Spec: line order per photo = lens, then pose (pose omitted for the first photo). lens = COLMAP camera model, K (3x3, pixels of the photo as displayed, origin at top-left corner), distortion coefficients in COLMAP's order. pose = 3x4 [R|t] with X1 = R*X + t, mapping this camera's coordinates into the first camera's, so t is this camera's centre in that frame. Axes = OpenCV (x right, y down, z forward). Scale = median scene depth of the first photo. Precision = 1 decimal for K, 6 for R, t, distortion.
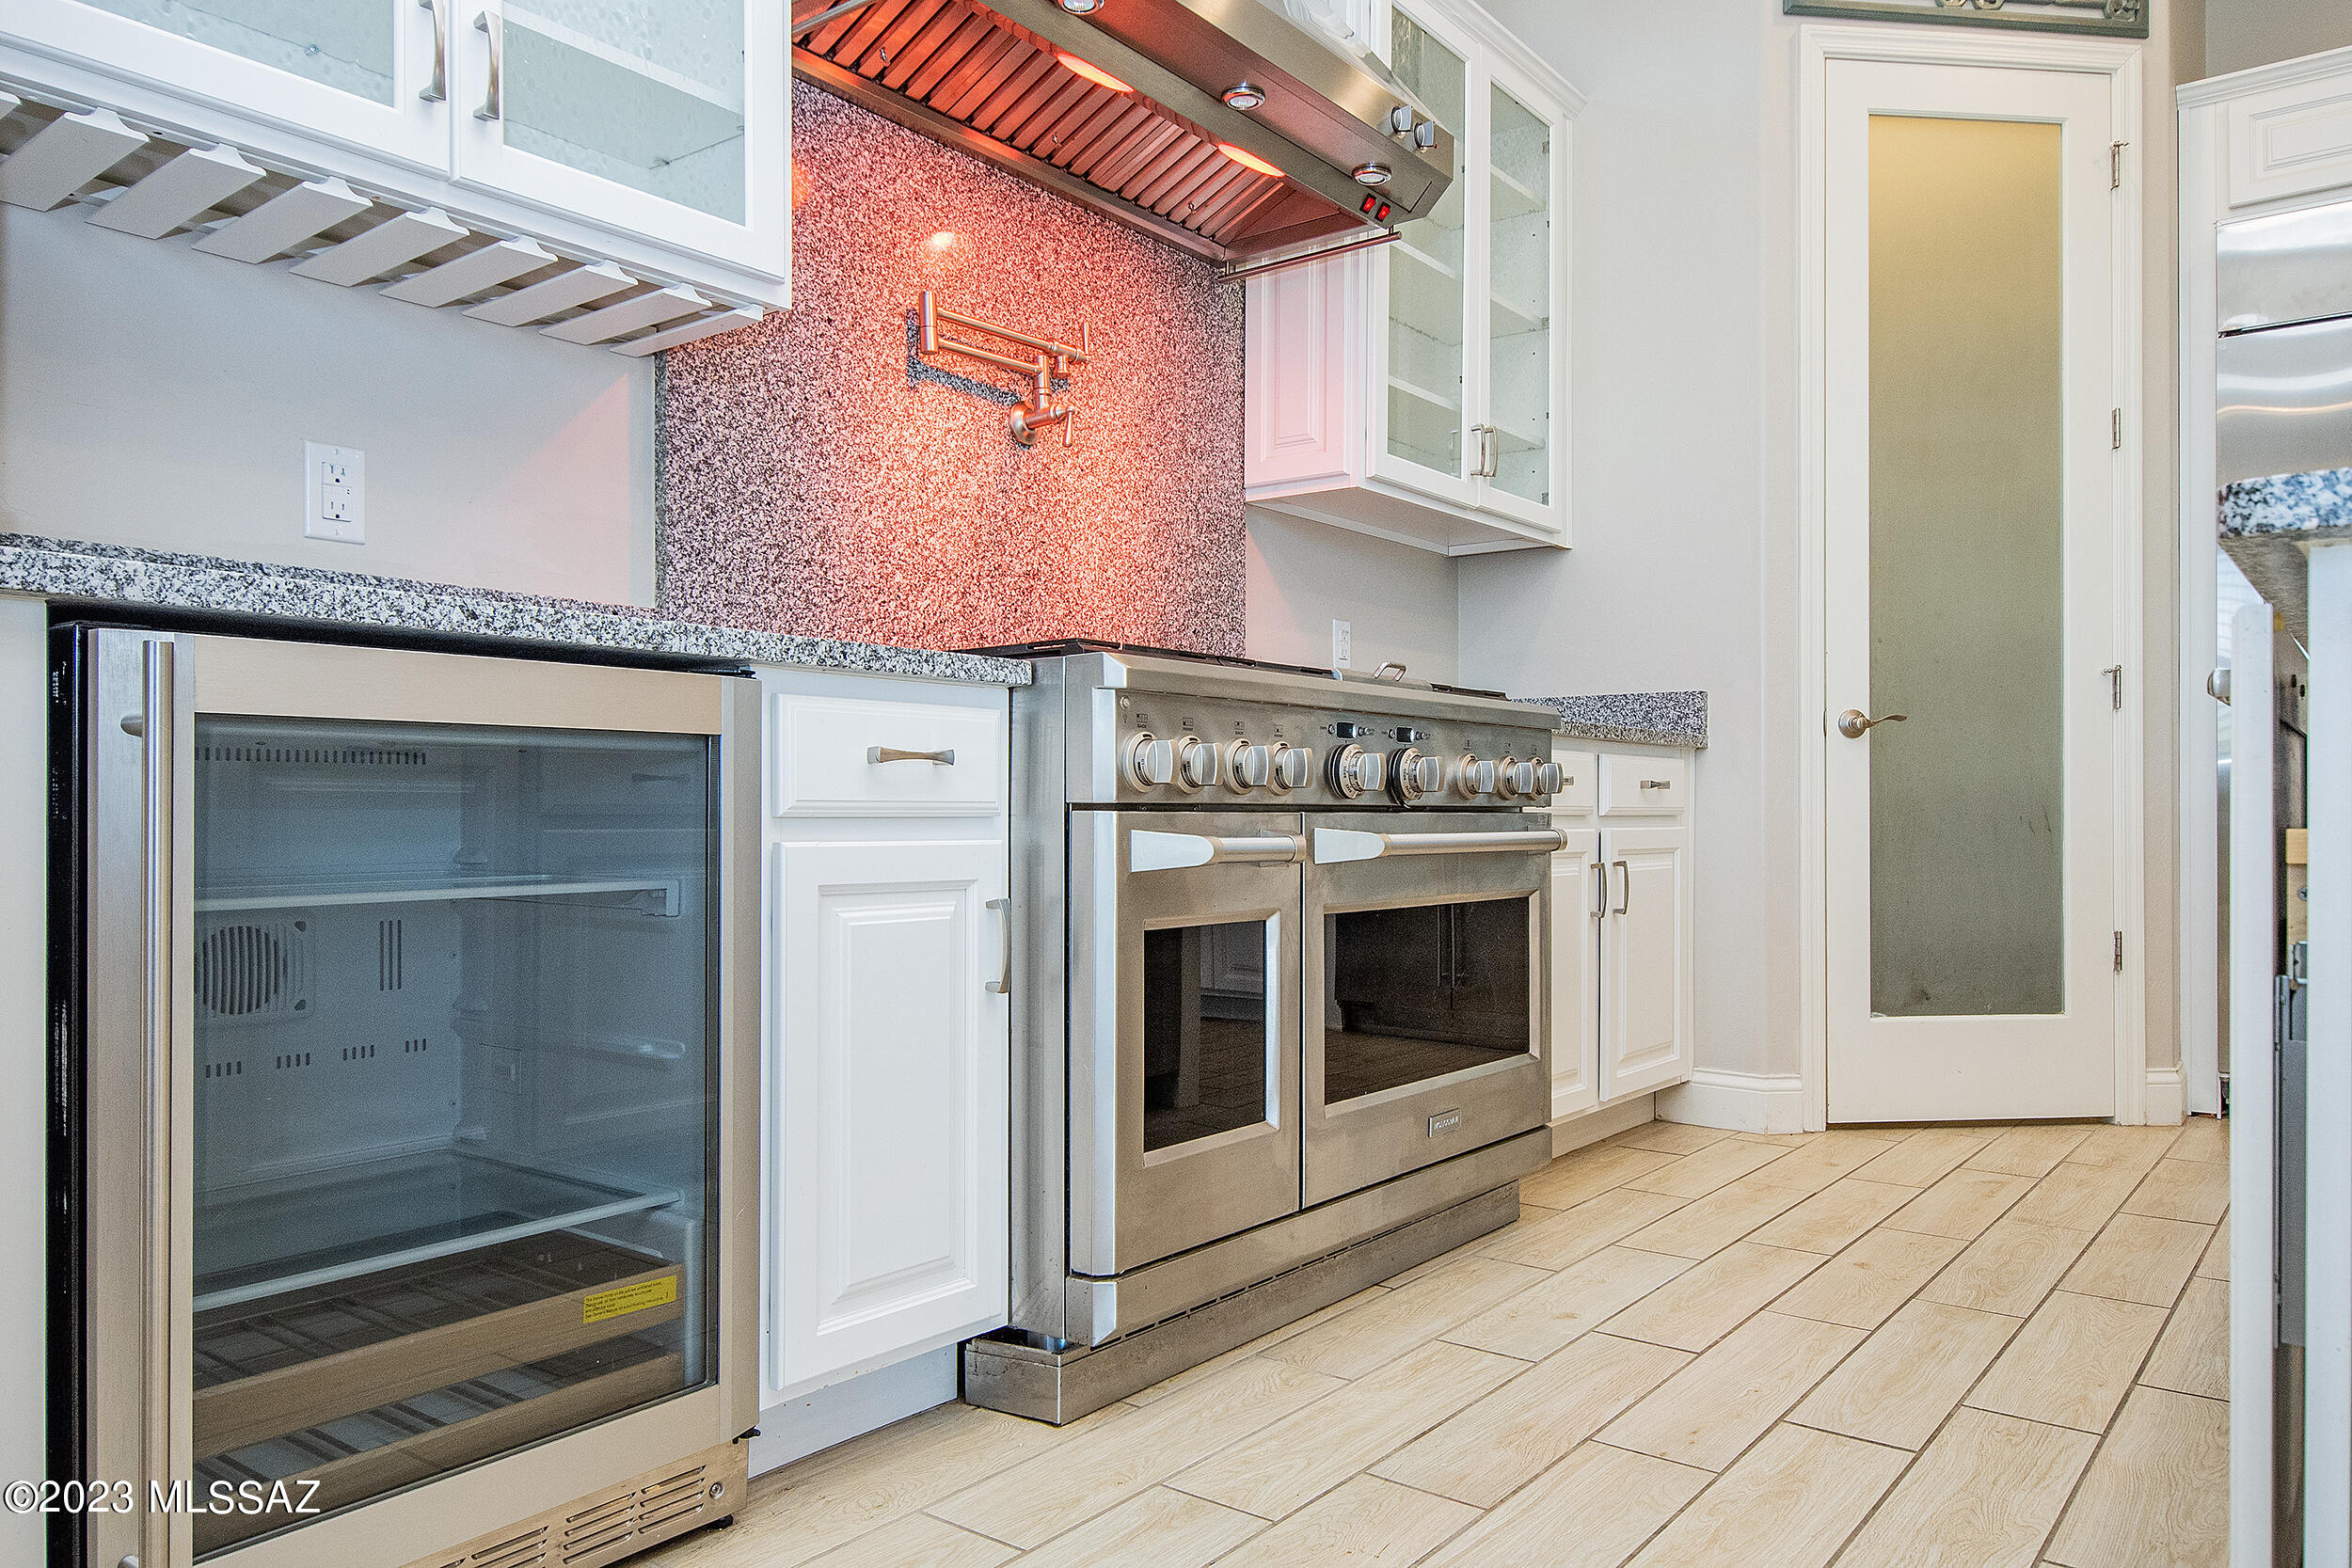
lens RADIAL K [[1590.6, 0, 1176.2], [0, 1590.6, 809.9], [0, 0, 1]] dist [0.005487, 0.004012]
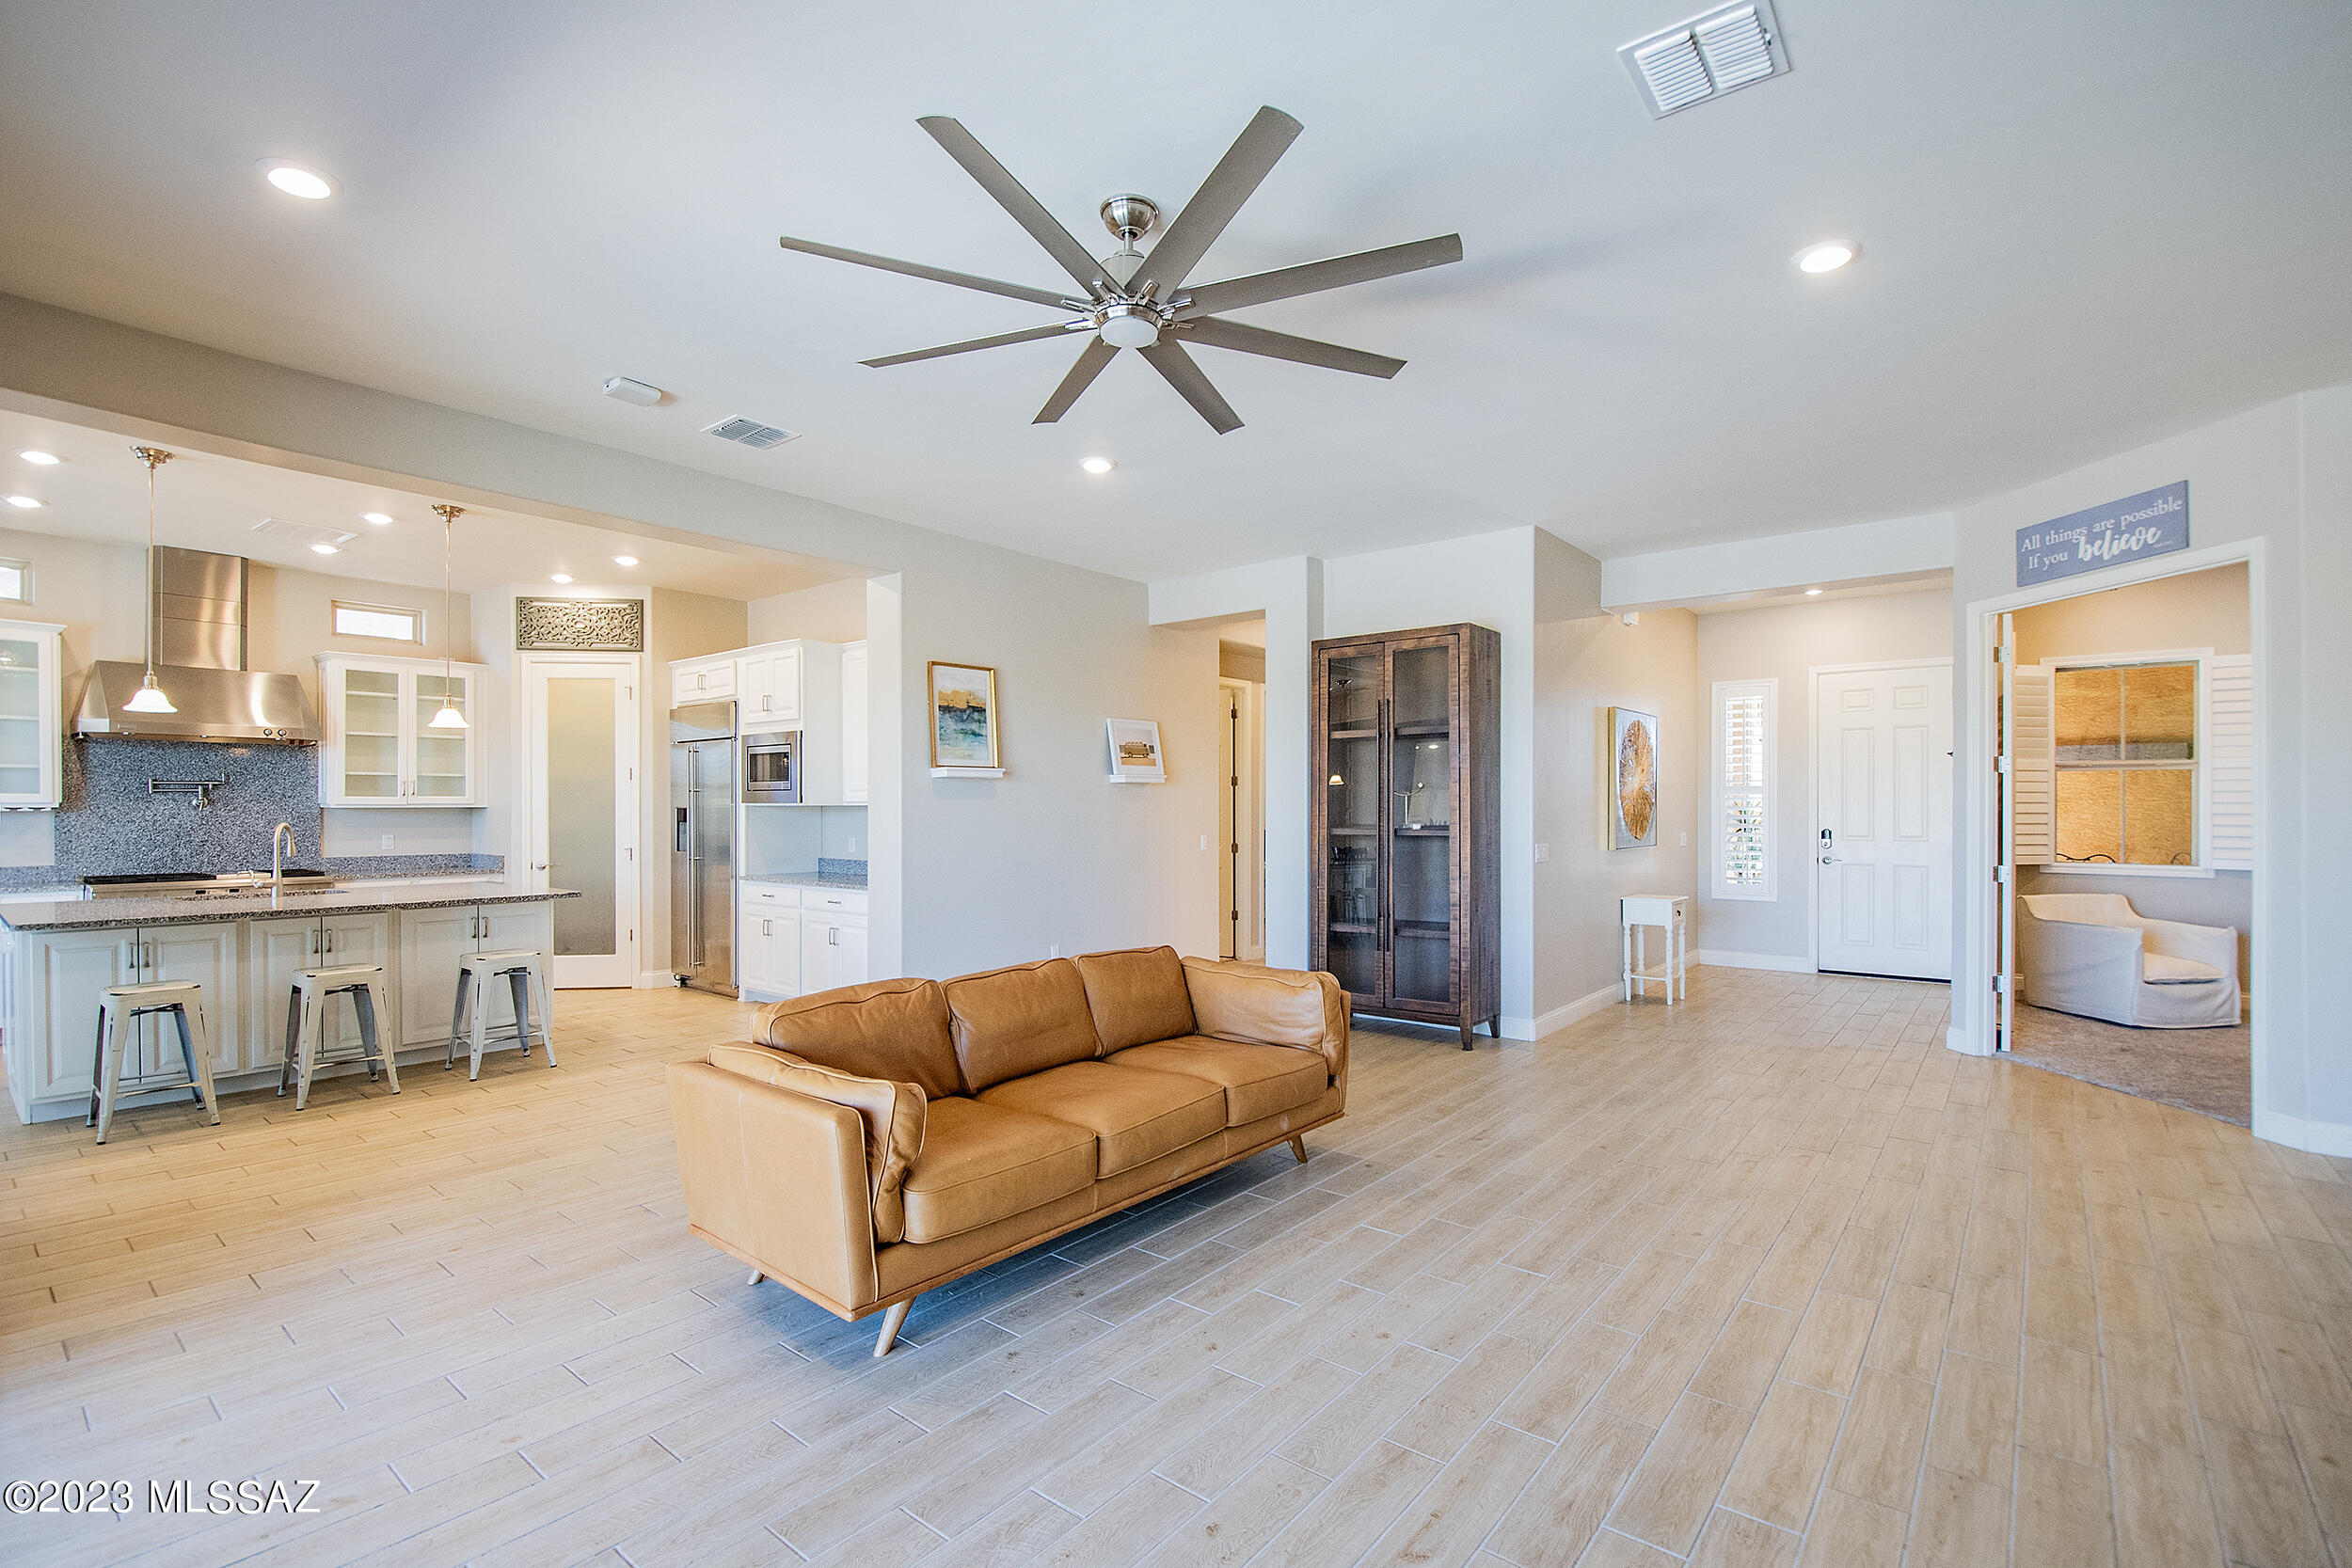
lens RADIAL K [[1064.7, 0, 1186.7], [0, 1064.7, 811.4], [0, 0, 1]] dist [0.016753, -0.025901]
pose [[0.999927, -0.002735, -0.011799, 2.758025], [0.002791, 0.999985, 0.004772, -0.269536], [0.011785, -0.004804, 0.999919, -1.822442]]
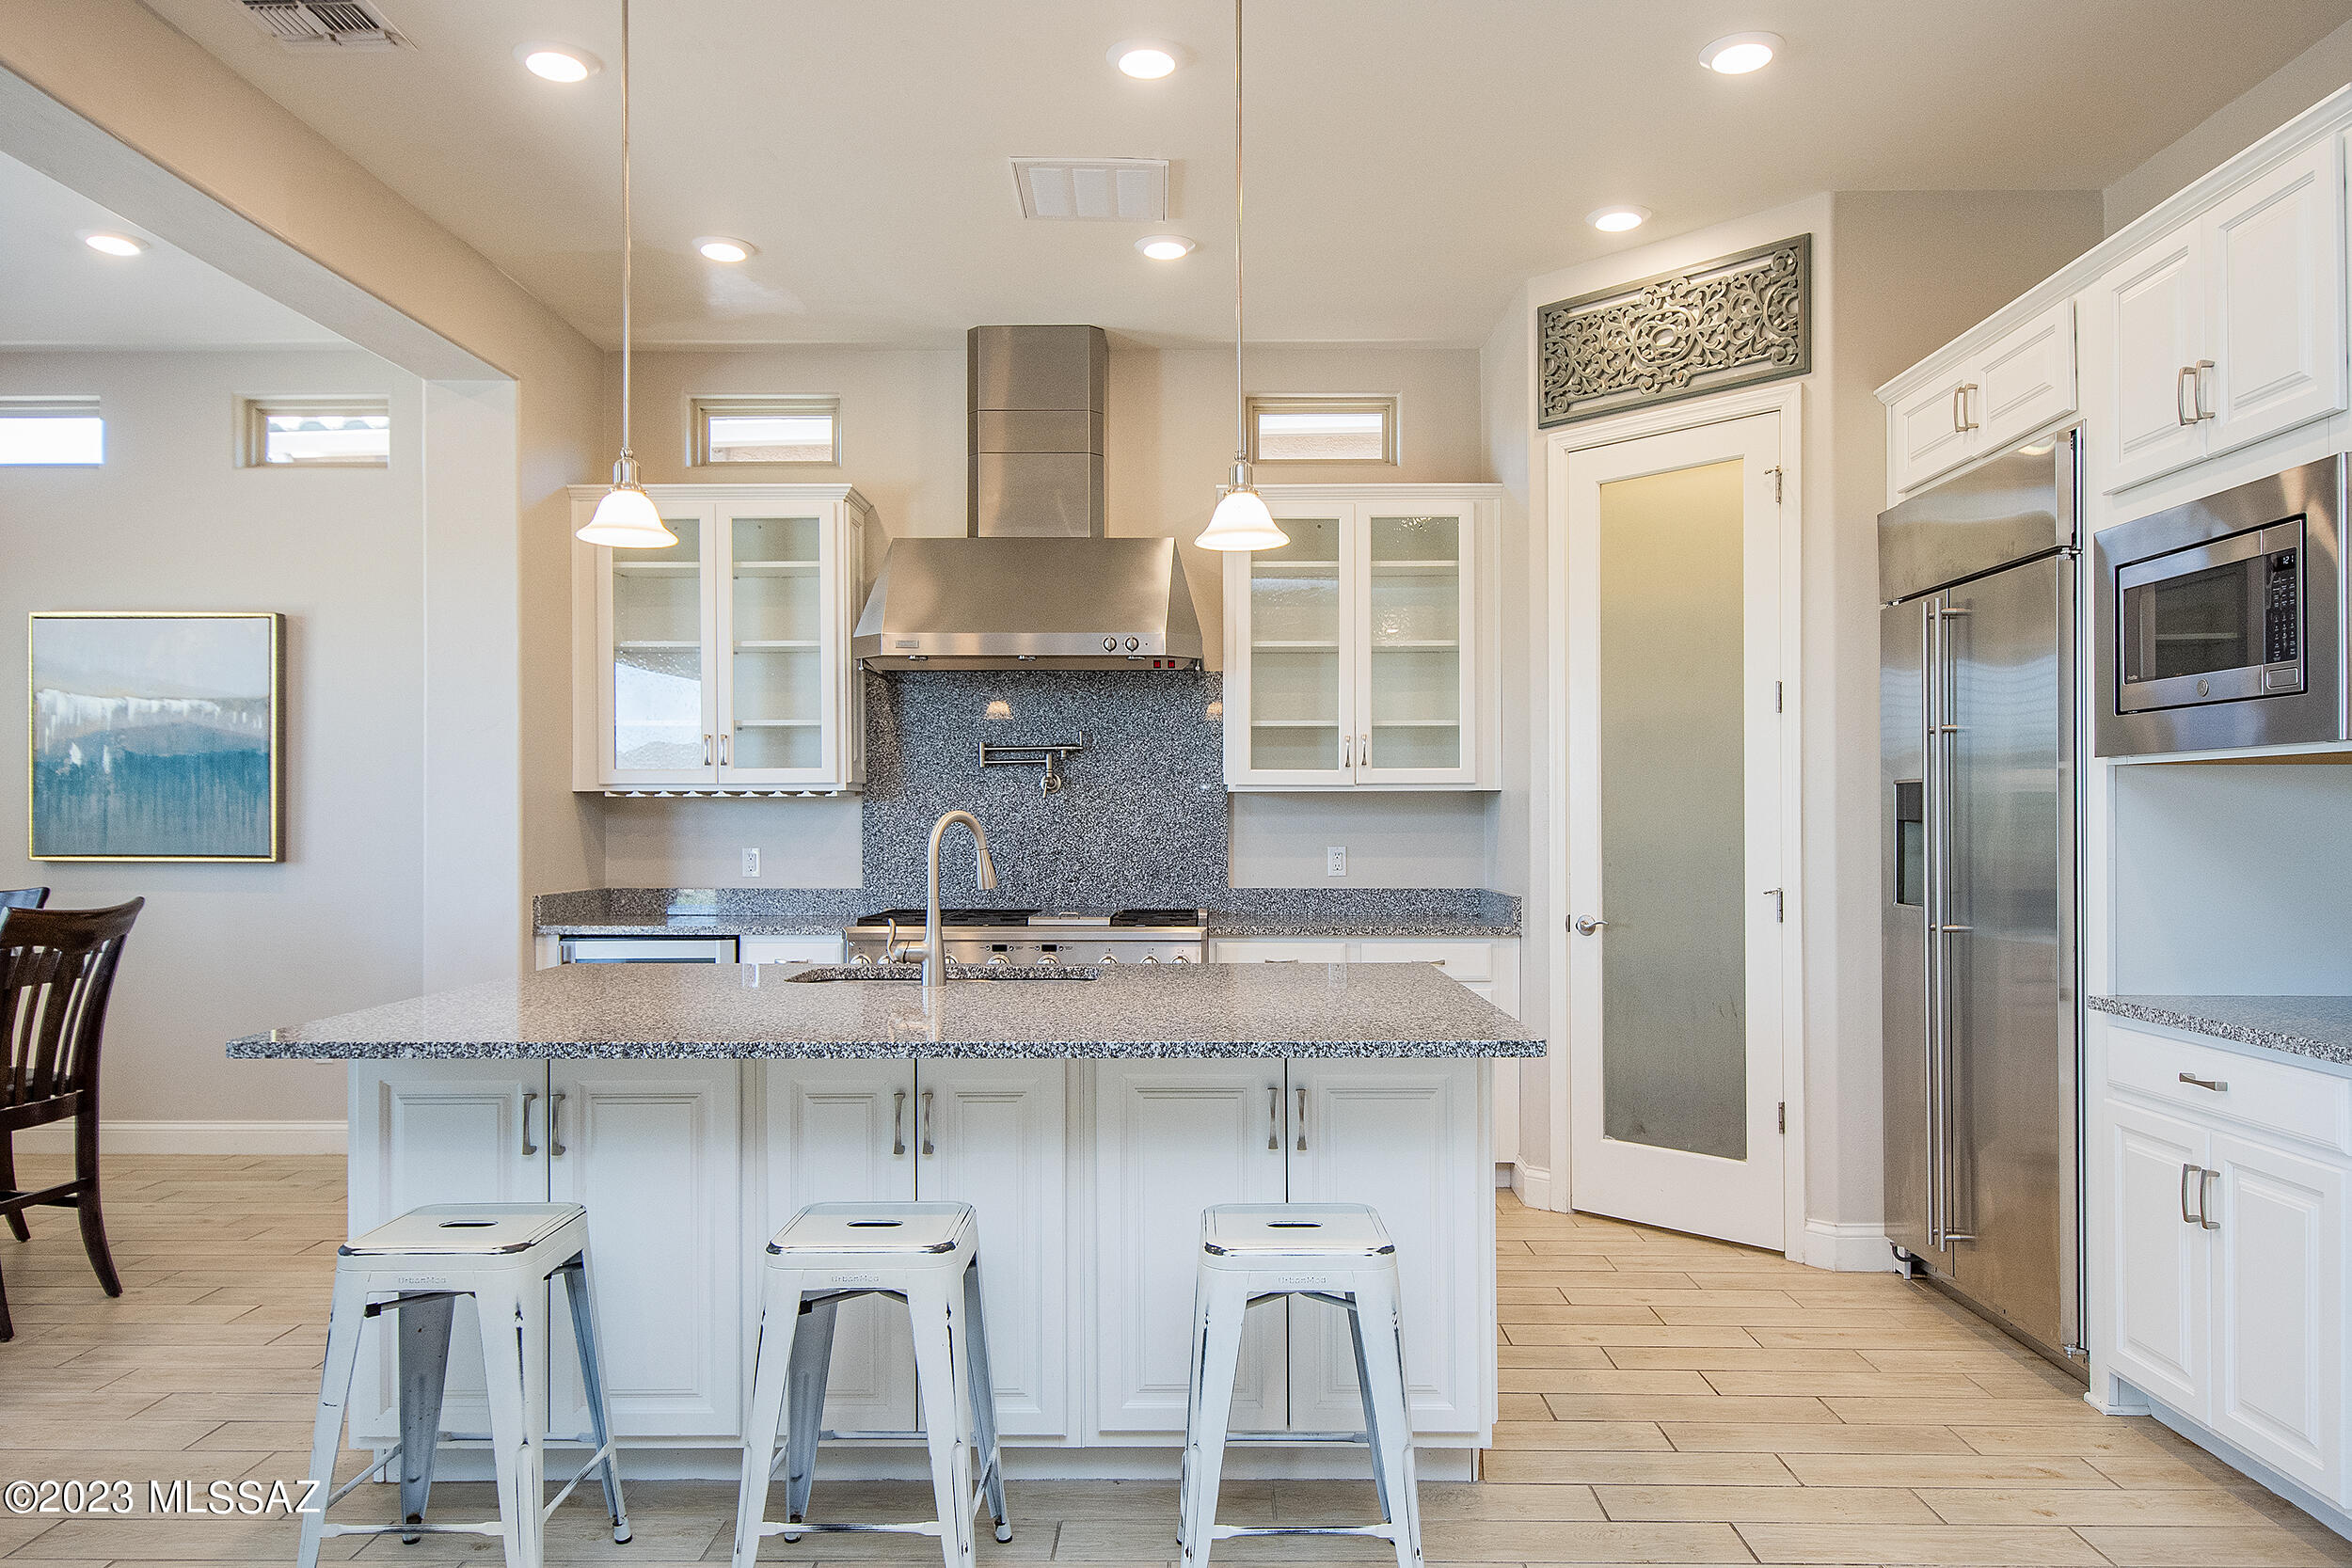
lens RADIAL K [[1568.7, 0, 1181.6], [0, 1568.7, 814.8], [0, 0, 1]] dist [0.018017, -0.001345]
pose [[0.603885, -0.004973, -0.797056, 2.033327], [0.002904, 0.999988, -0.004038, -0.227092], [0.797066, 0.000124, 0.603892, -0.173424]]
